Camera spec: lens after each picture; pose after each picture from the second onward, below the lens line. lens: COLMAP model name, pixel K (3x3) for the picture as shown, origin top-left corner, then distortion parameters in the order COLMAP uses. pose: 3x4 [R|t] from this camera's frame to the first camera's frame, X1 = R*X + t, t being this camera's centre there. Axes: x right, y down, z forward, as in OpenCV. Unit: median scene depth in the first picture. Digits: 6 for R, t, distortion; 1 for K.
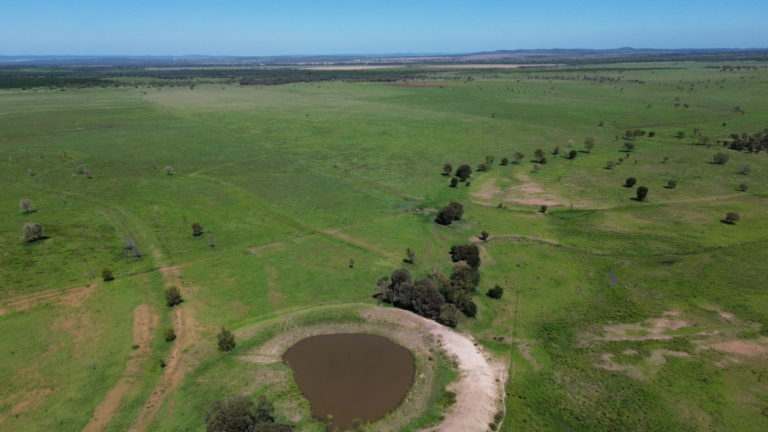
lens RADIAL K [[545.2, 0, 384.0], [0, 545.2, 216.0], [0, 0, 1]] dist [0.049587, -0.063238]
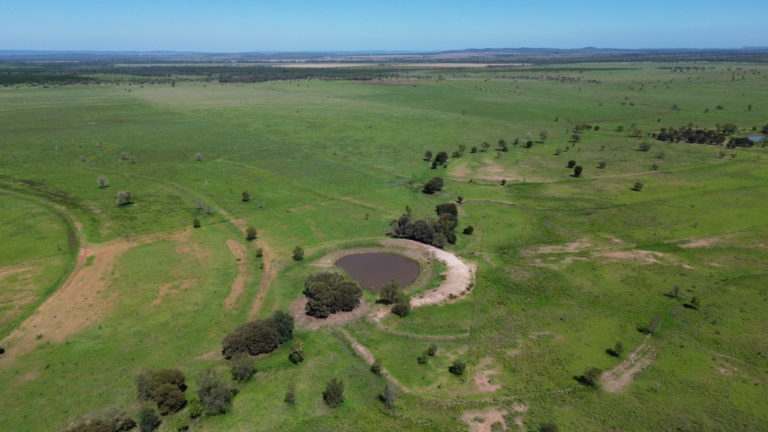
lens RADIAL K [[545.2, 0, 384.0], [0, 545.2, 216.0], [0, 0, 1]] dist [0.049587, -0.063238]
pose [[0.998576, -0.008255, 0.052713, -0.055300], [0.008014, 0.999956, 0.004783, 0.049635], [-0.052750, -0.004353, 0.998598, -0.250645]]
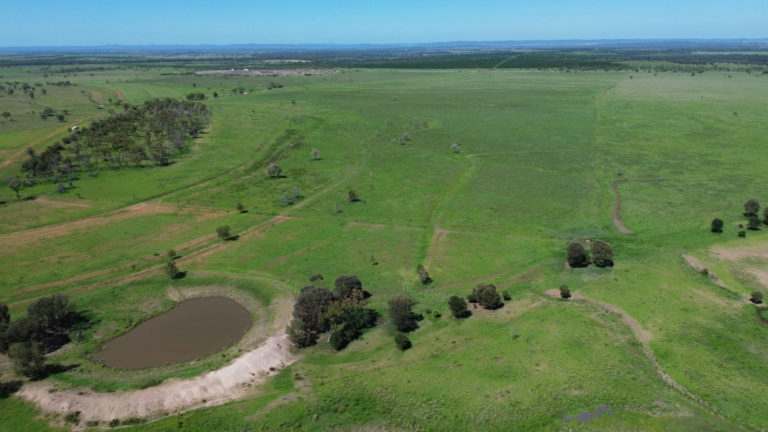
lens RADIAL K [[545.2, 0, 384.0], [0, 545.2, 216.0], [0, 0, 1]] dist [0.049587, -0.063238]
pose [[0.602550, 0.245111, -0.759509, 0.399036], [-0.224366, 0.965313, 0.133530, -0.072536], [0.765894, 0.089950, 0.636644, 0.249113]]
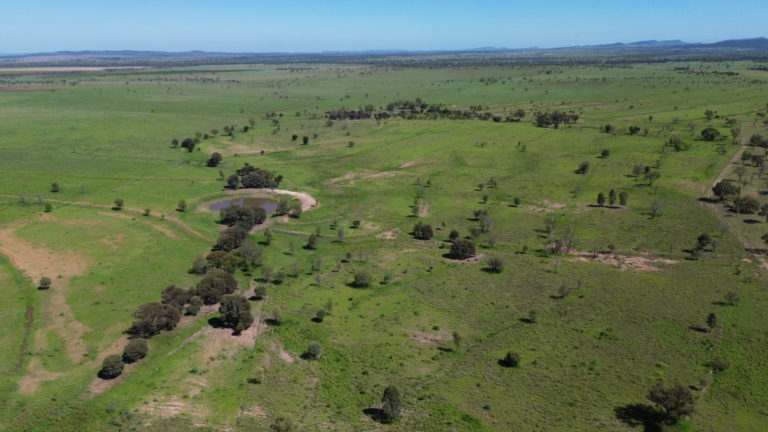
lens RADIAL K [[545.2, 0, 384.0], [0, 545.2, 216.0], [0, 0, 1]] dist [0.049587, -0.063238]
pose [[0.751201, -0.181107, 0.634741, -0.462351], [0.183283, 0.981039, 0.063003, 0.121127], [-0.634116, 0.069010, 0.770152, -0.468495]]
